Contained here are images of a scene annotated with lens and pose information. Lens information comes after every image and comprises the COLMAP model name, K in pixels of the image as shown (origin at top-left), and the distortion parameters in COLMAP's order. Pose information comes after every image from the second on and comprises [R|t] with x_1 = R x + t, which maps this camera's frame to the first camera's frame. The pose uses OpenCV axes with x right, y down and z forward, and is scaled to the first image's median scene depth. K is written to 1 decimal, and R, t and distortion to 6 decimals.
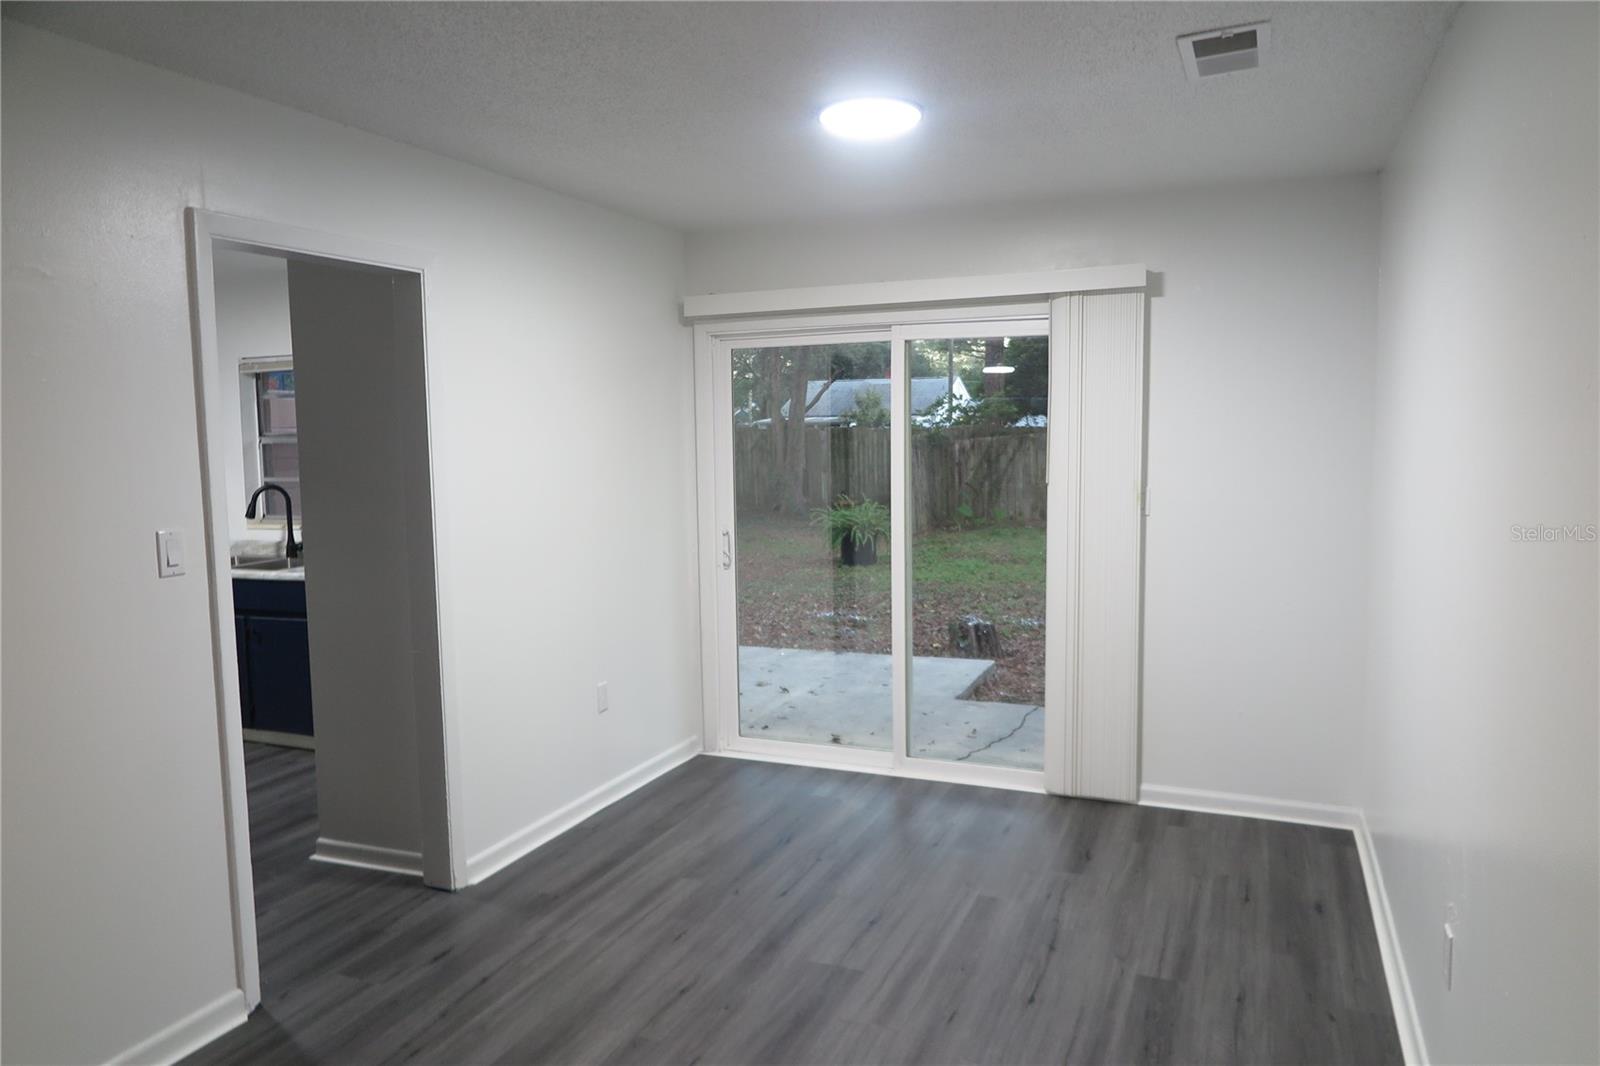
lens RADIAL K [[1112.3, 0, 797.7], [0, 1112.3, 523.6], [0, 0, 1]] dist [-0.011499, 0.003512]
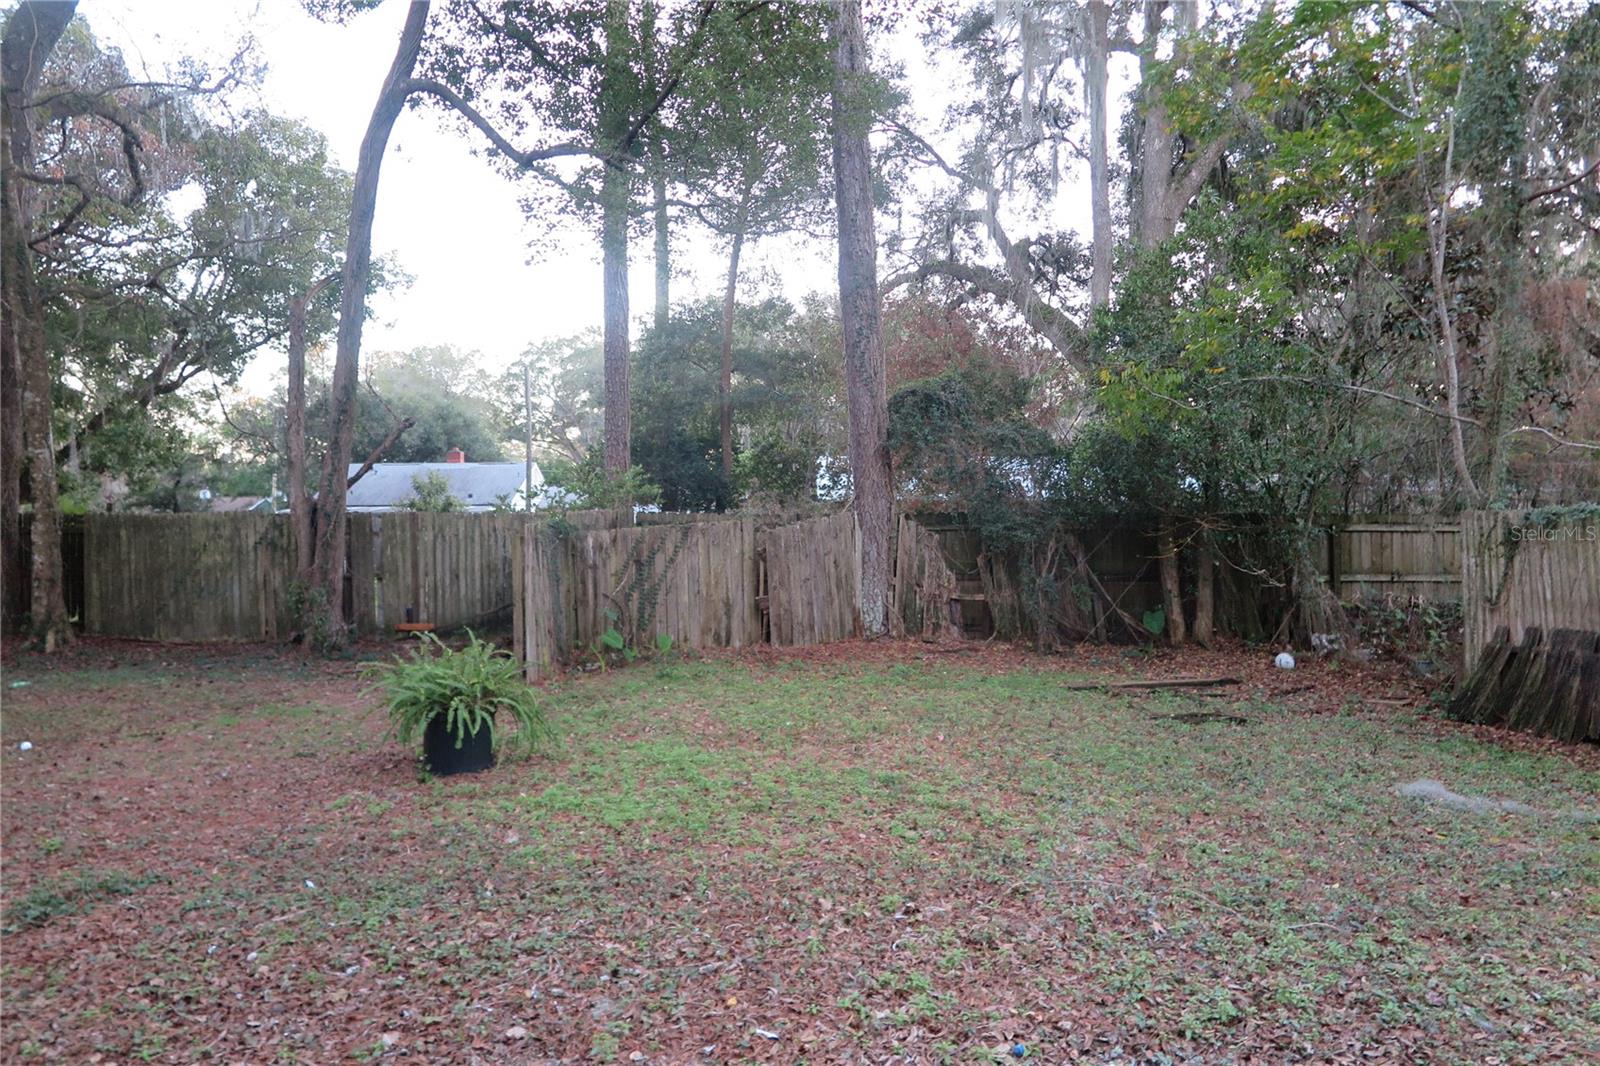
lens RADIAL K [[1112.3, 0, 797.7], [0, 1112.3, 523.6], [0, 0, 1]] dist [-0.011499, 0.003512]
pose [[0.923227, 0.006086, 0.384207, 0.003345], [0.027294, 0.996310, -0.081367, -0.090147], [-0.383285, 0.085607, 0.919654, 1.380411]]
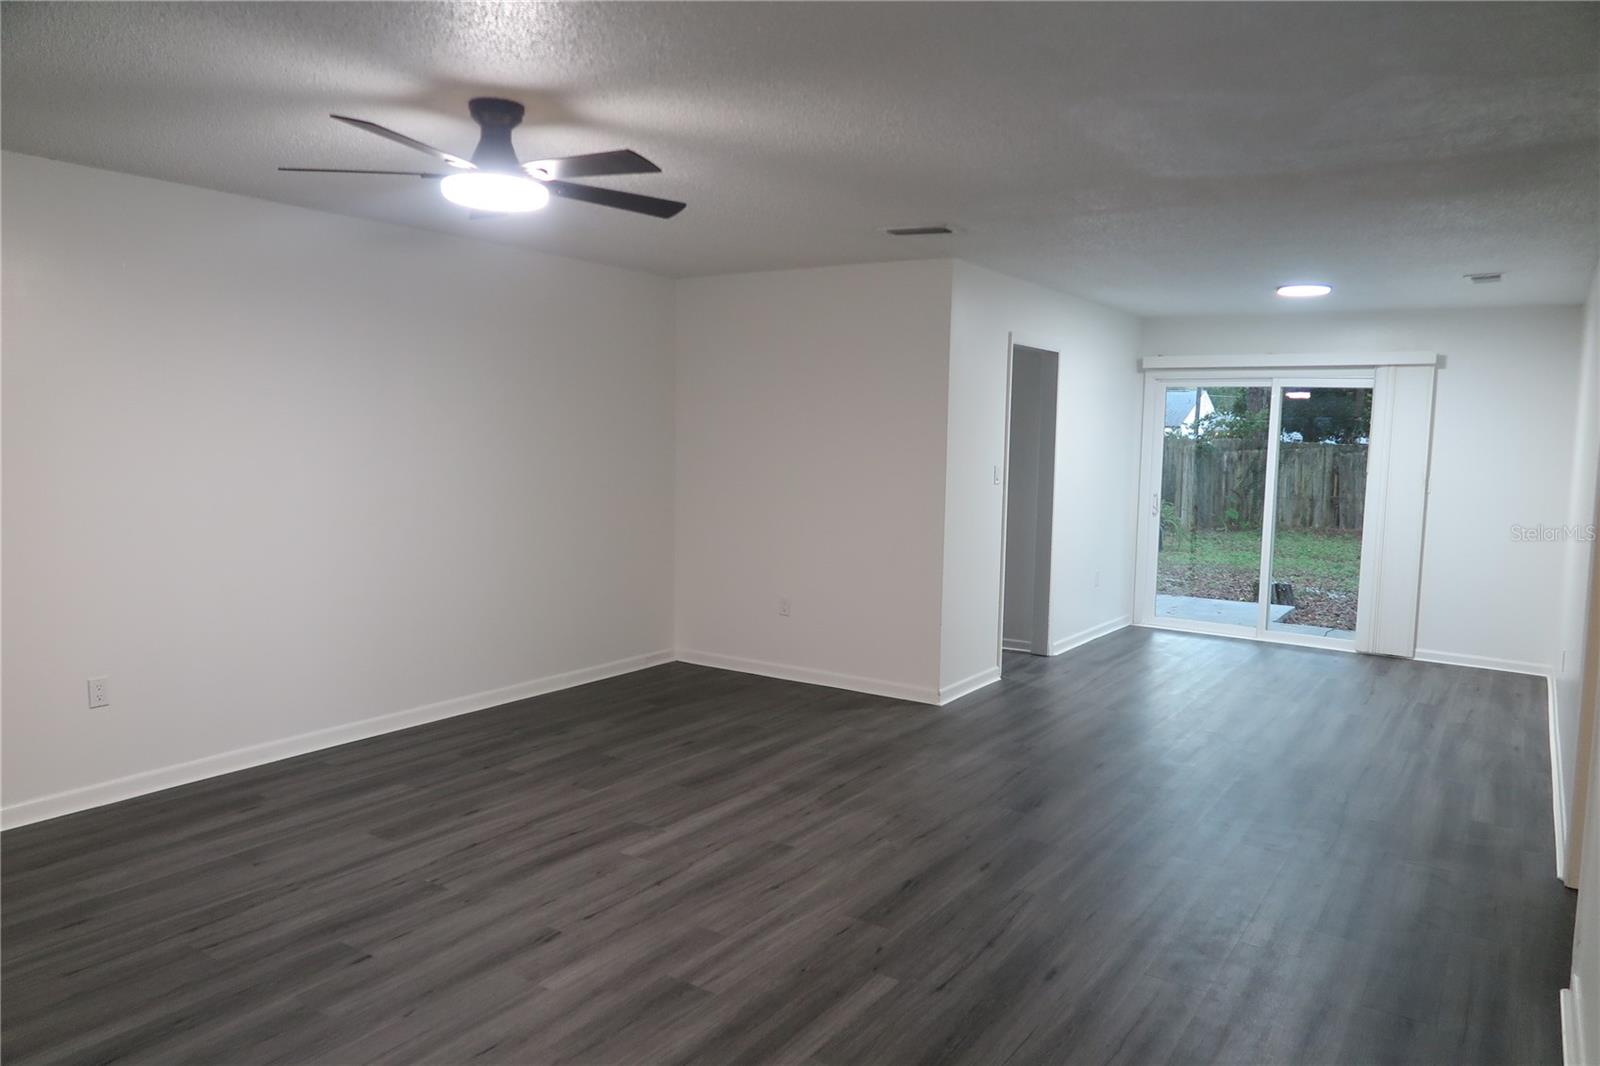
lens RADIAL K [[1115.3, 0, 796.1], [0, 1115.3, 517.9], [0, 0, 1]] dist [-0.001864, -0.003181]
pose [[0.980820, 0.055613, -0.186813, -0.281784], [-0.057006, 0.998372, -0.002087, 0.077927], [0.186393, 0.012696, 0.982393, -0.770439]]
